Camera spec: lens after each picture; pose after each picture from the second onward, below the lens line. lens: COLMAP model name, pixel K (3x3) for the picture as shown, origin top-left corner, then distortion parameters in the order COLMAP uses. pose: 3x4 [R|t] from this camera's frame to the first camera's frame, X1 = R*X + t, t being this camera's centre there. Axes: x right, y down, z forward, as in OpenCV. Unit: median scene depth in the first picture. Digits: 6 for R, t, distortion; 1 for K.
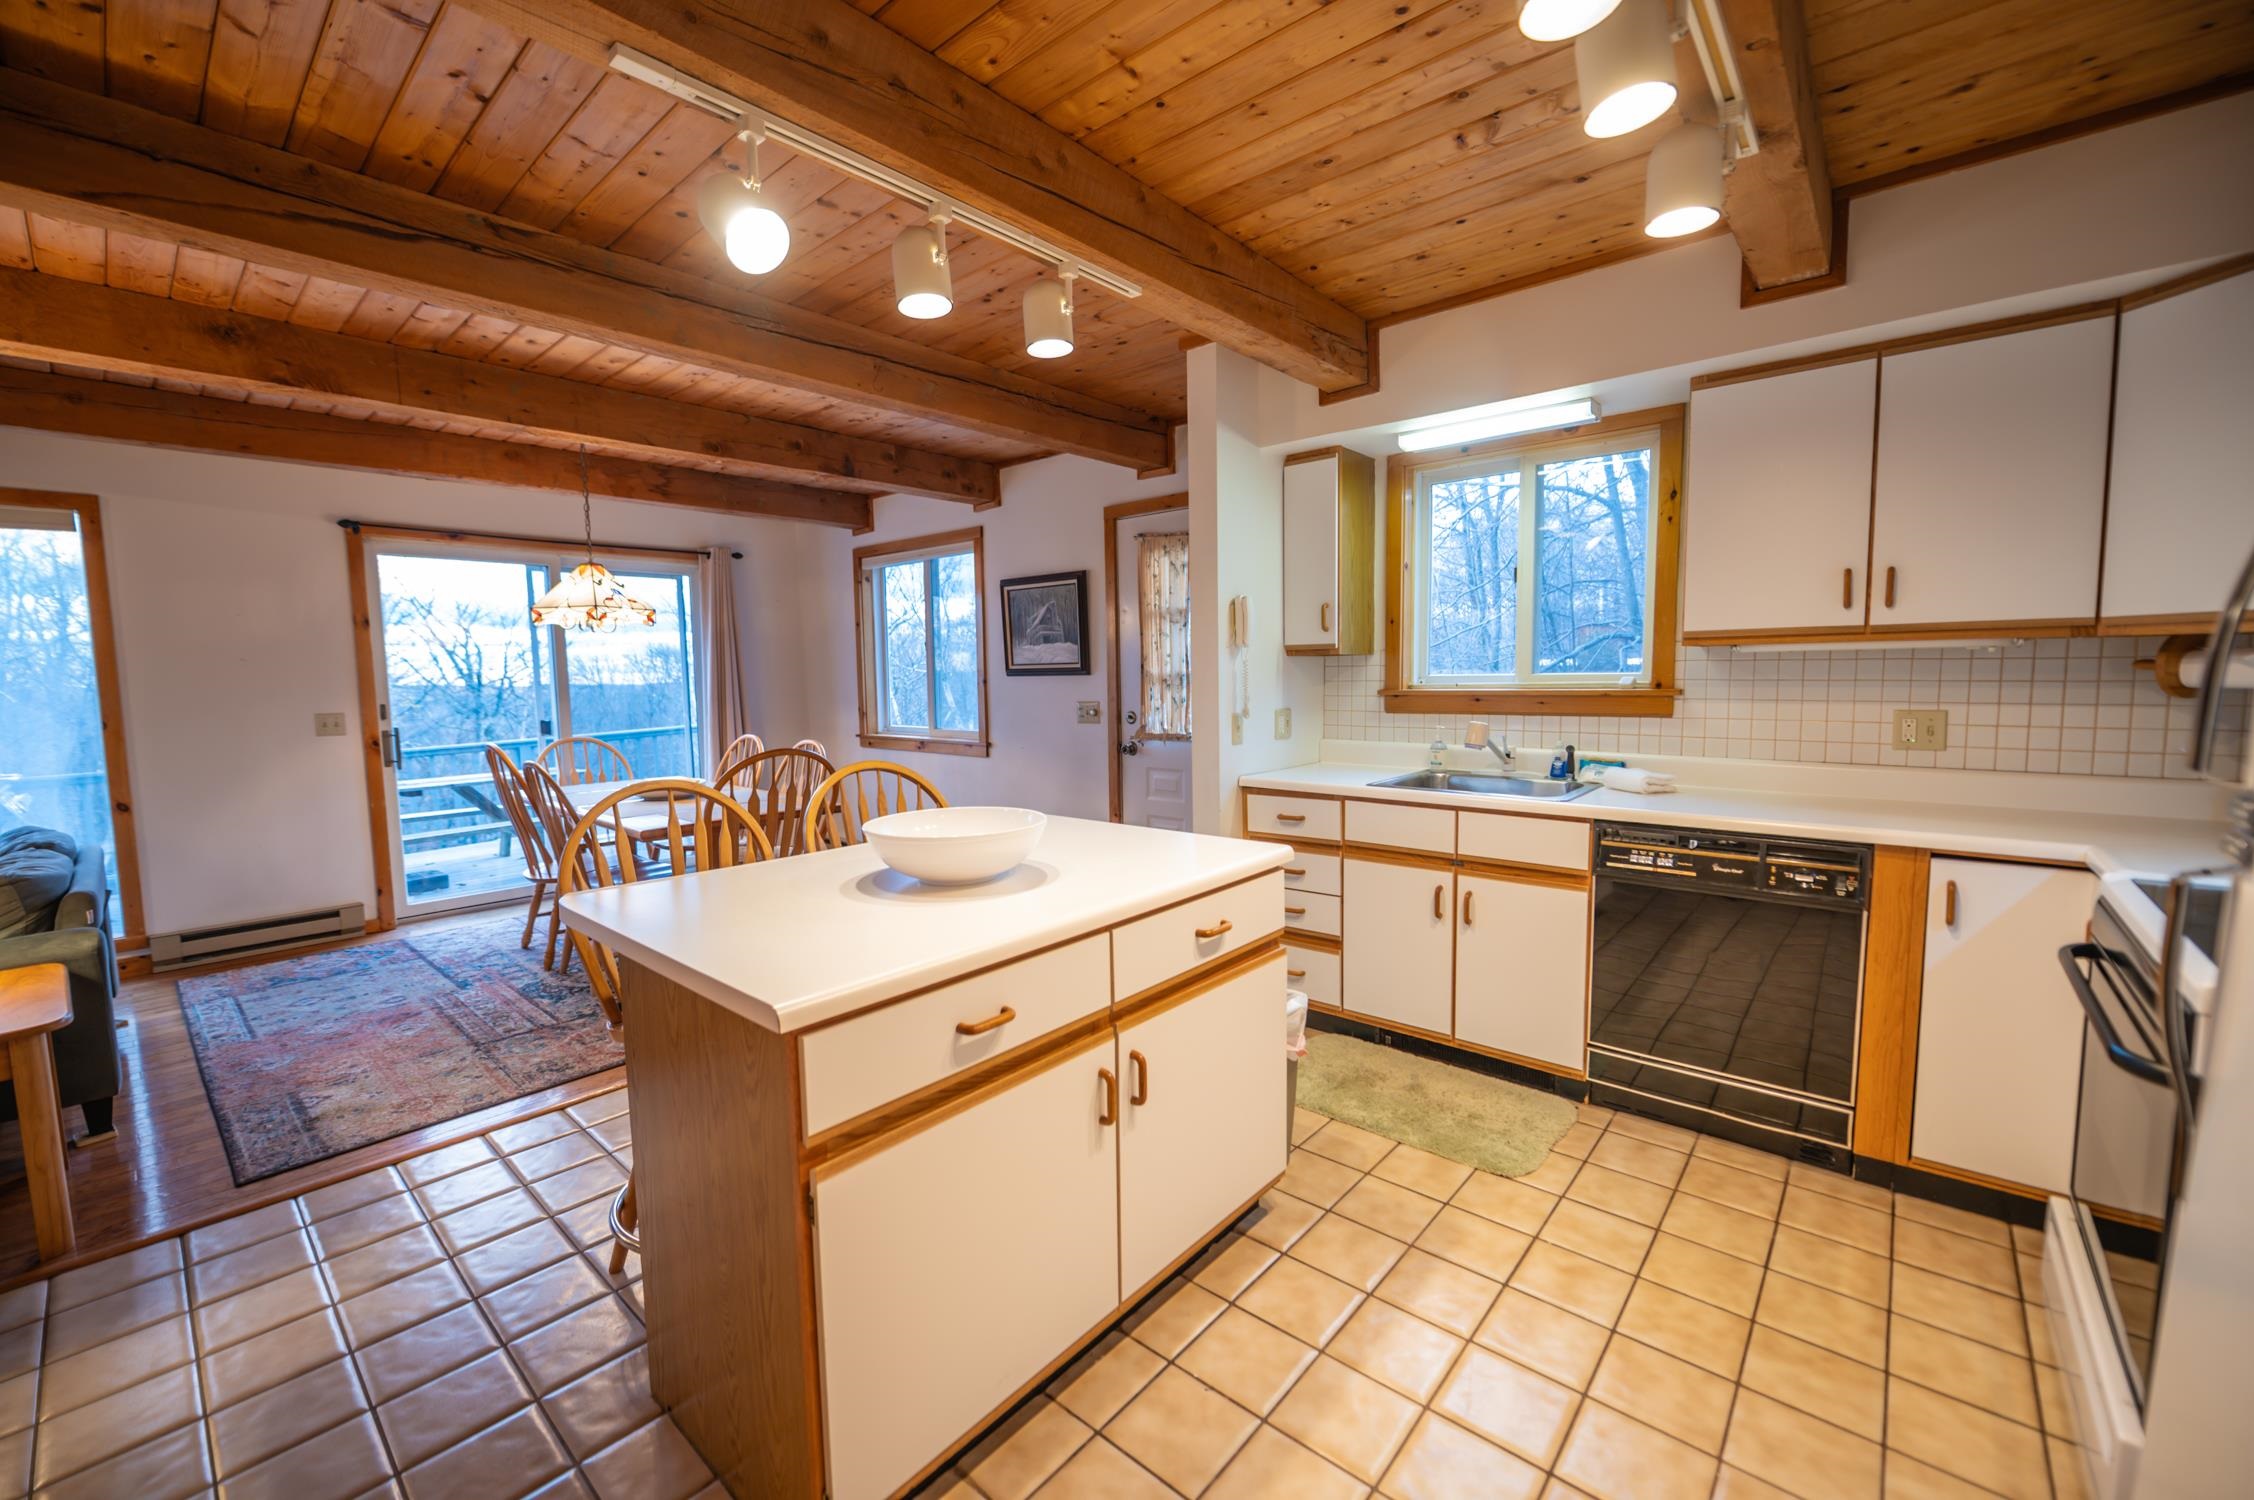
lens RADIAL K [[895.3, 0, 1122.6], [0, 895.3, 747.7], [0, 0, 1]] dist [-0.011676, 0.000232]
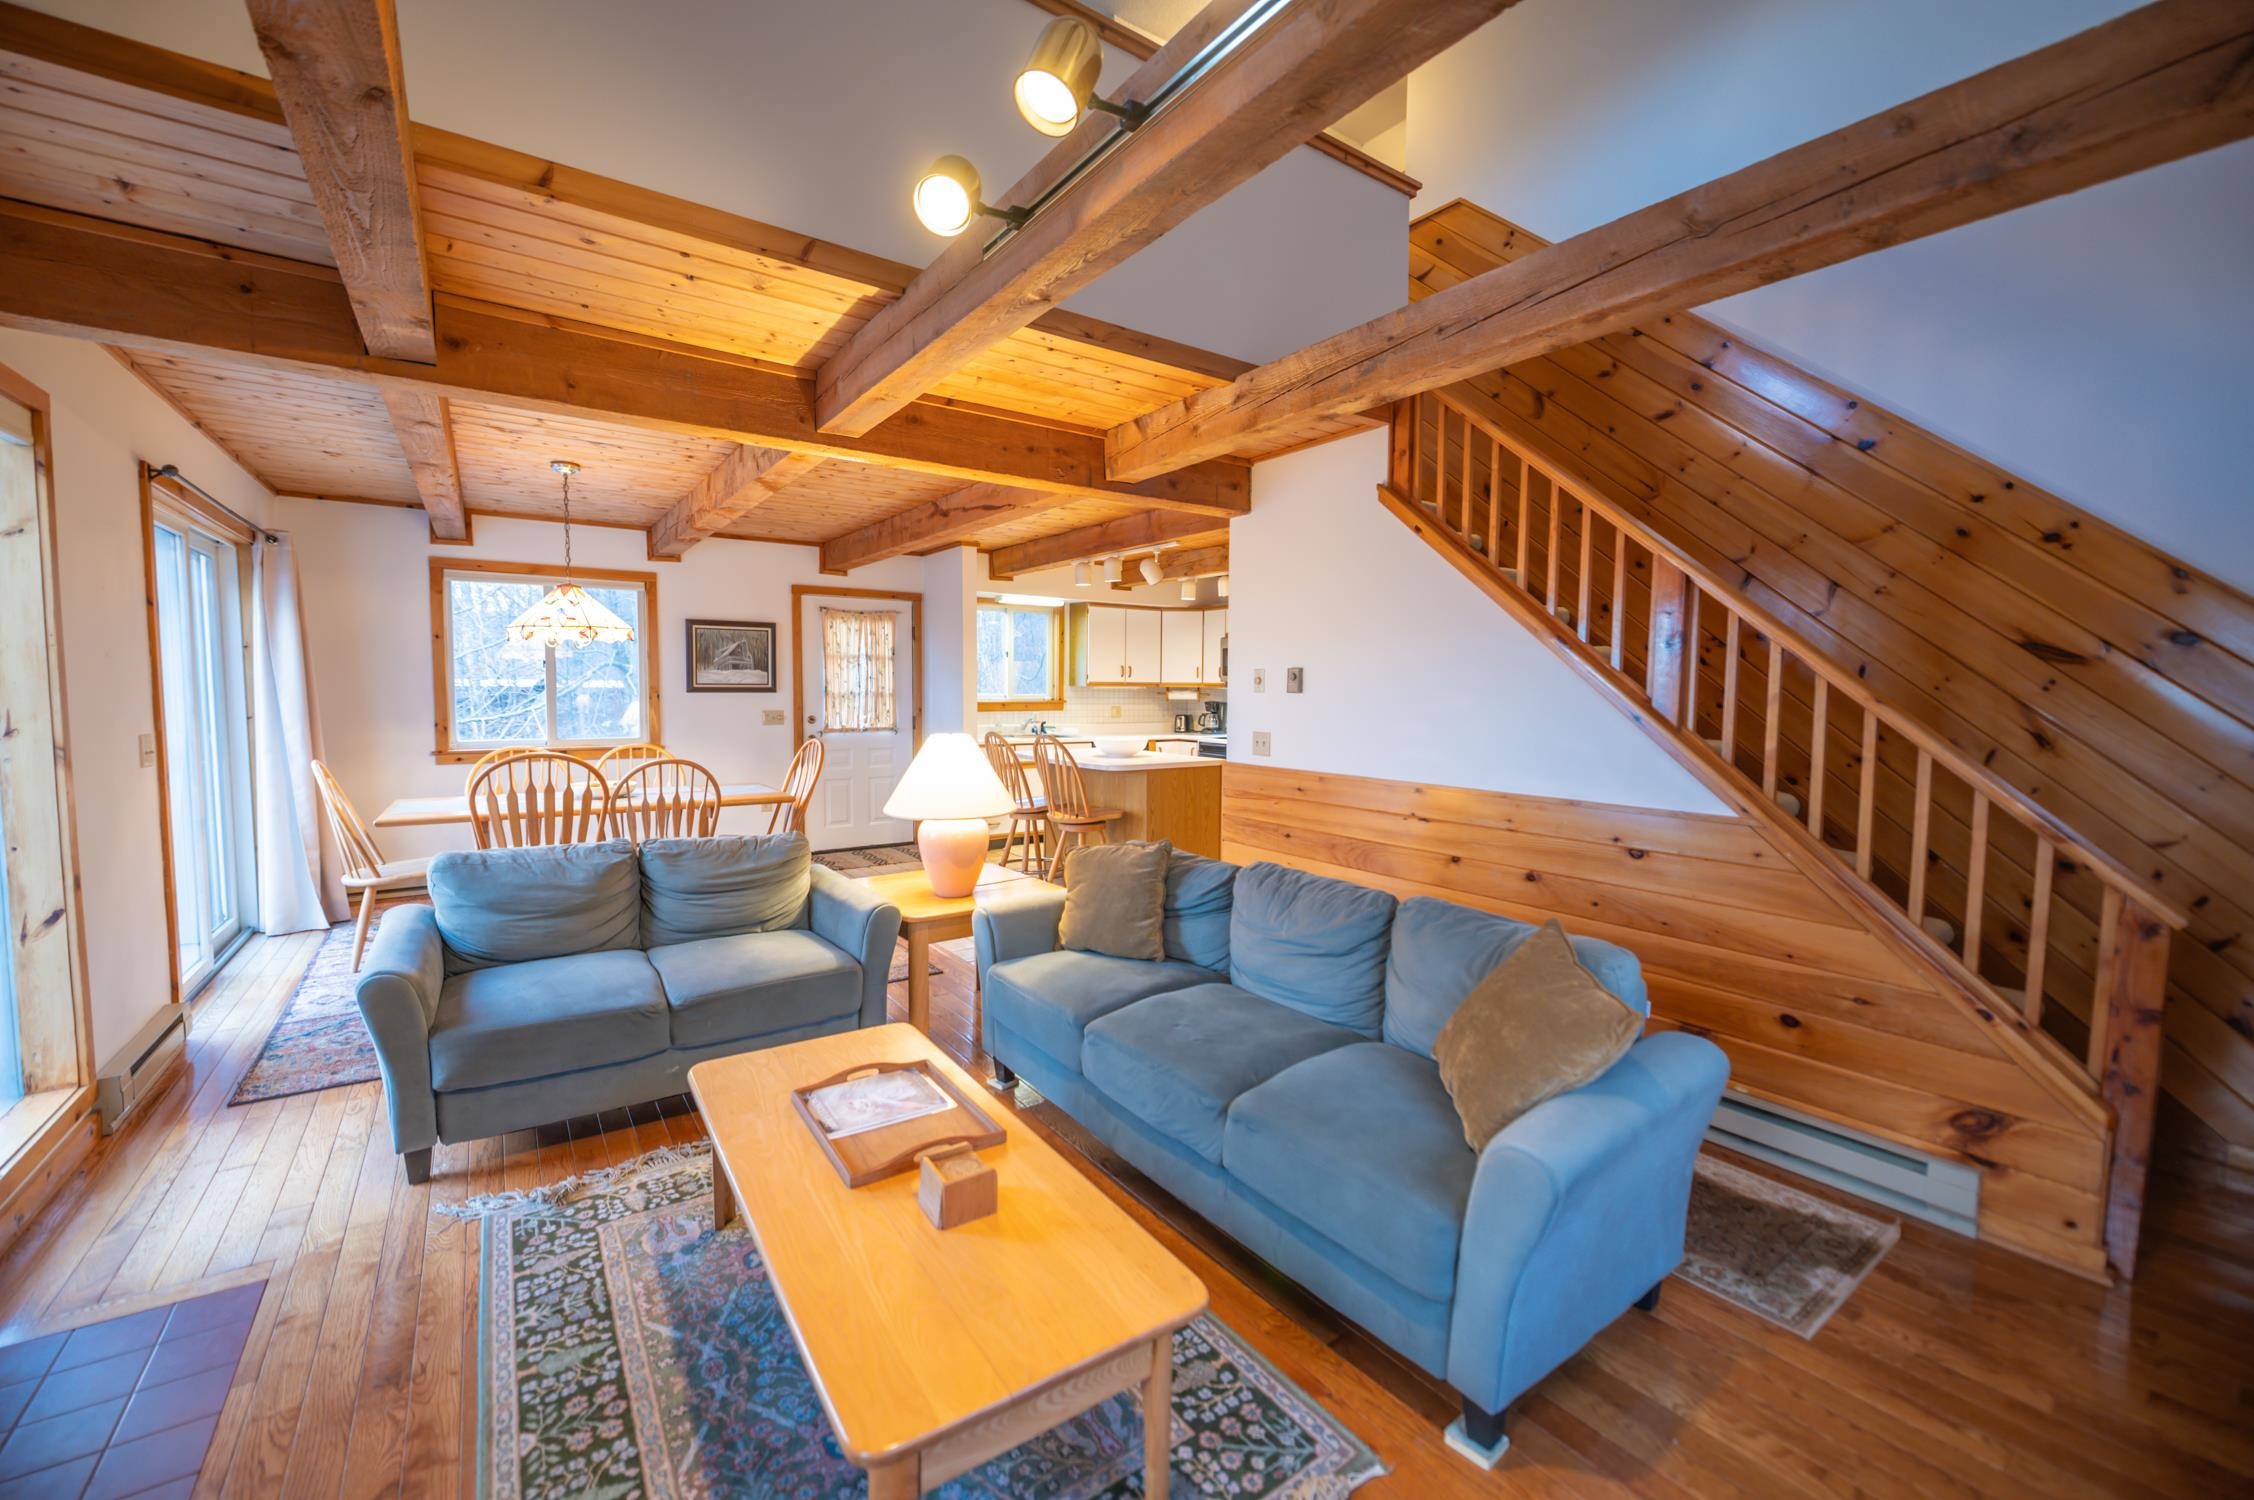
lens RADIAL K [[895.3, 0, 1116.9], [0, 895.3, 739.3], [0, 0, 1]] dist [-0.011676, 0.000232]
pose [[0.238724, -0.040594, 0.970239, -1.491366], [0.070770, 0.997196, 0.024309, 0.001200], [-0.968505, 0.062861, 0.240928, 0.100663]]
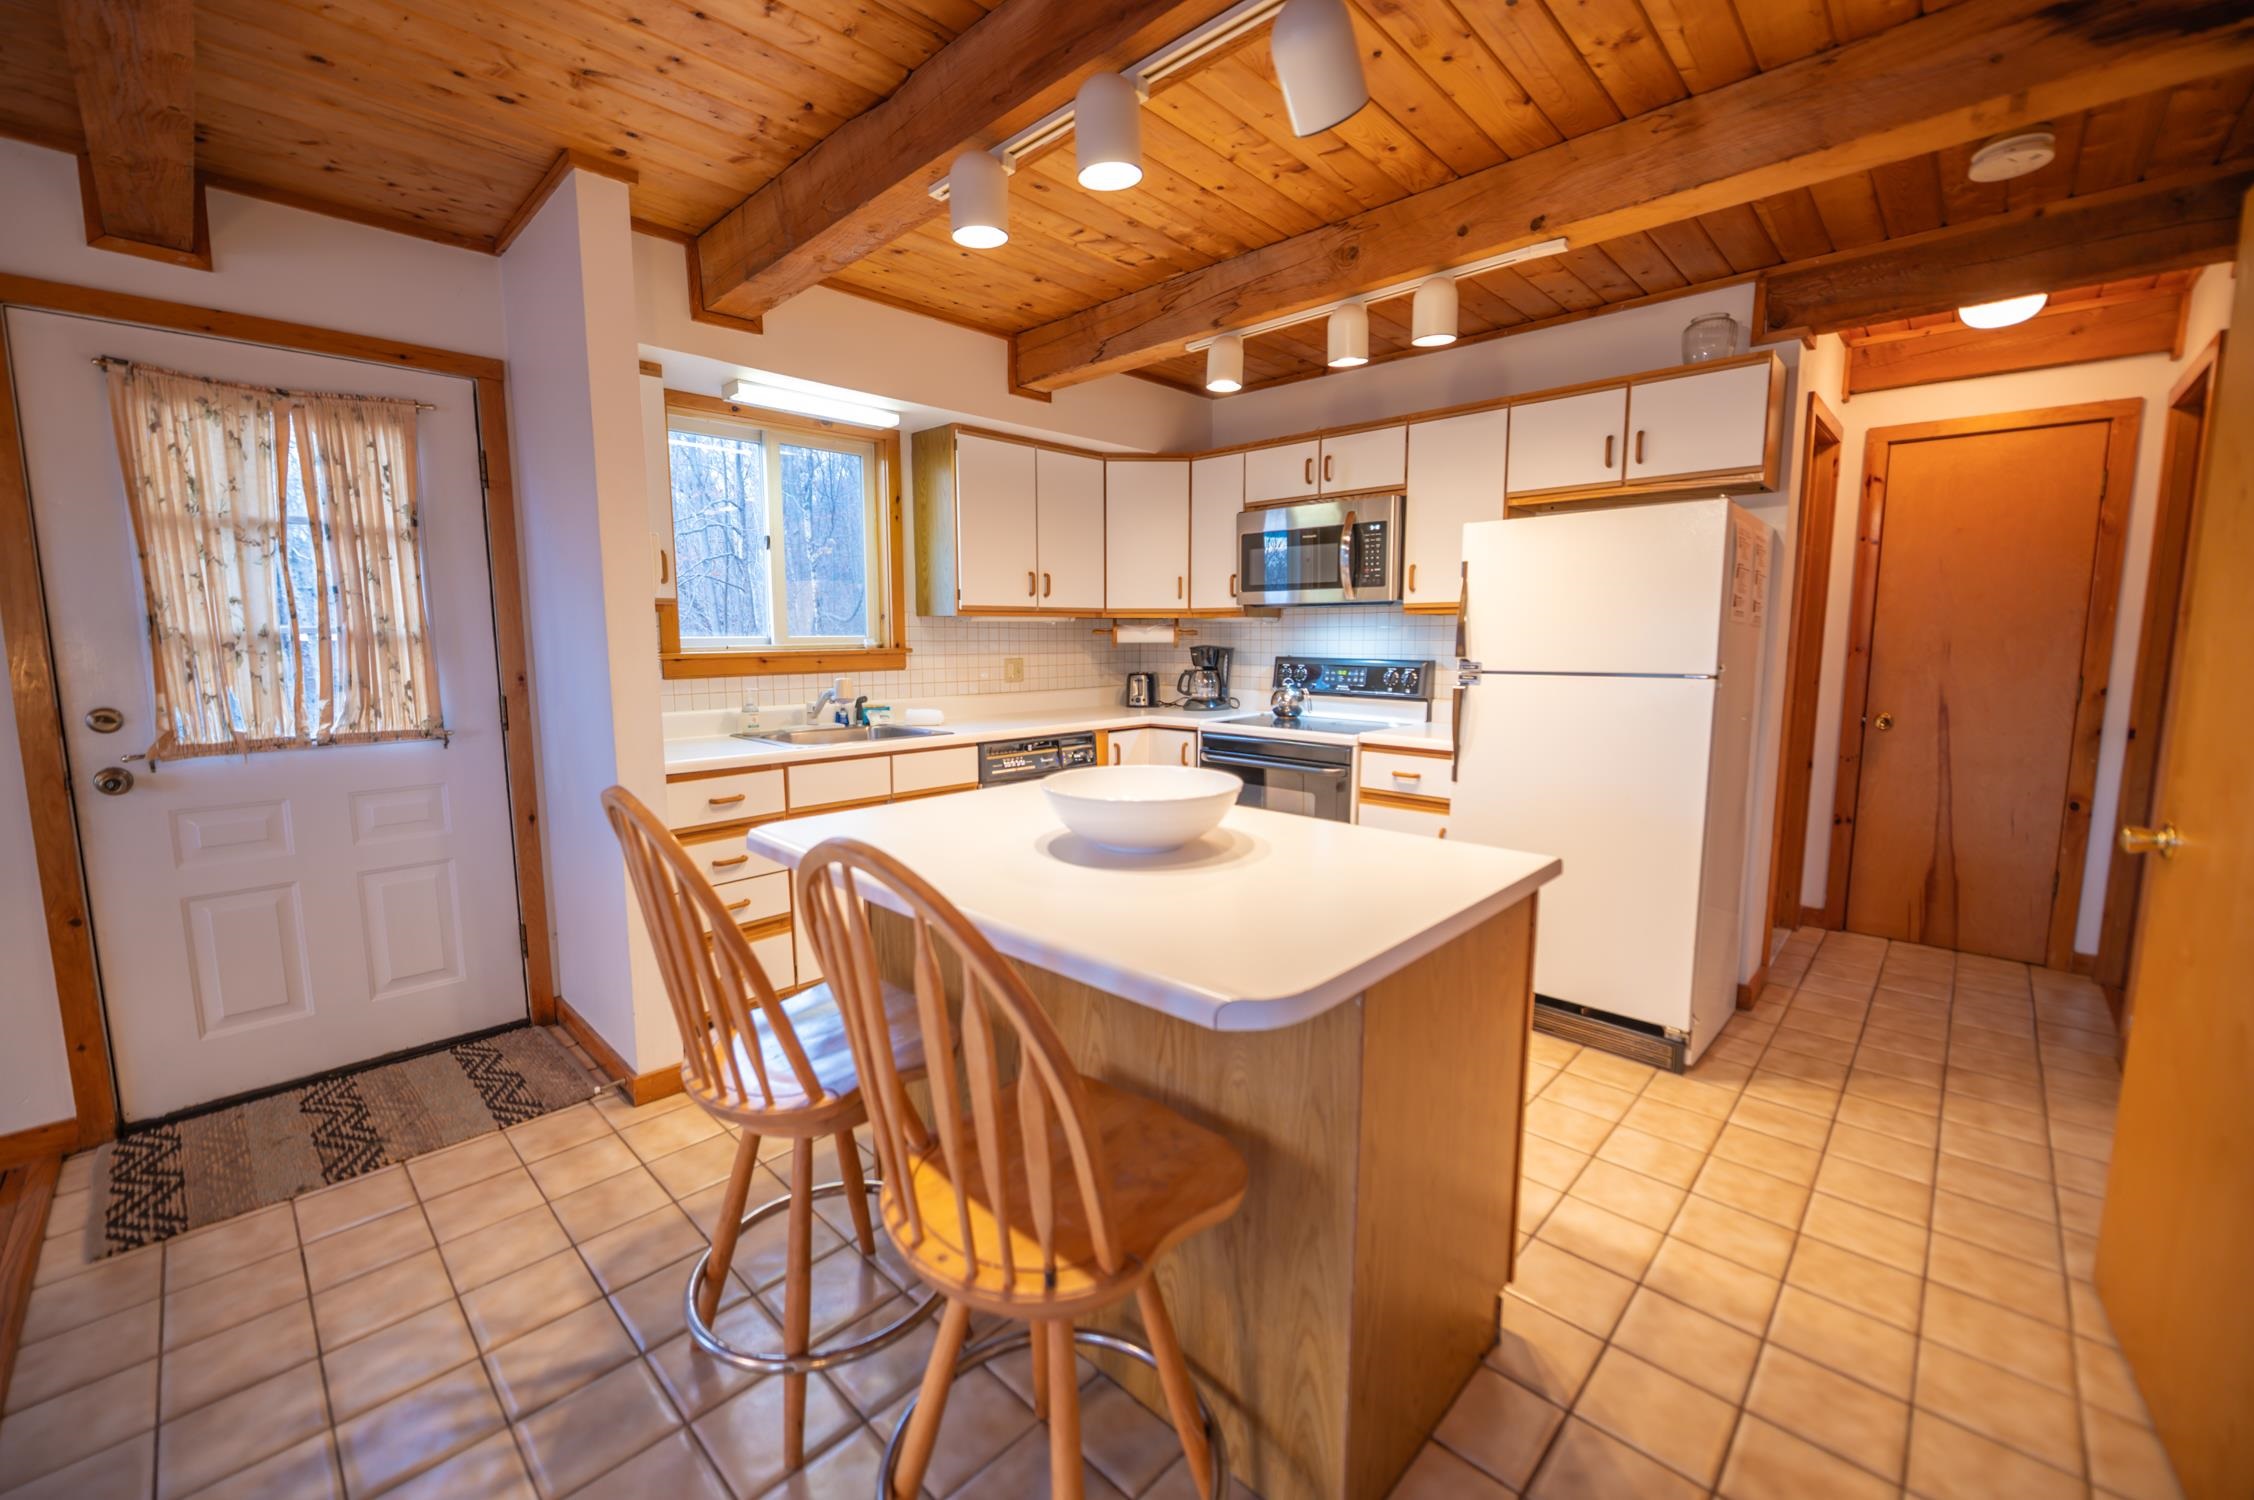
lens RADIAL K [[895.3, 0, 1117.4], [0, 895.3, 738.6], [0, 0, 1]] dist [-0.011676, 0.000232]
pose [[0.052822, -0.100998, 0.993483, -0.483597], [0.087537, 0.991511, 0.096143, -0.022386], [-0.994760, 0.081889, 0.061214, 0.427896]]
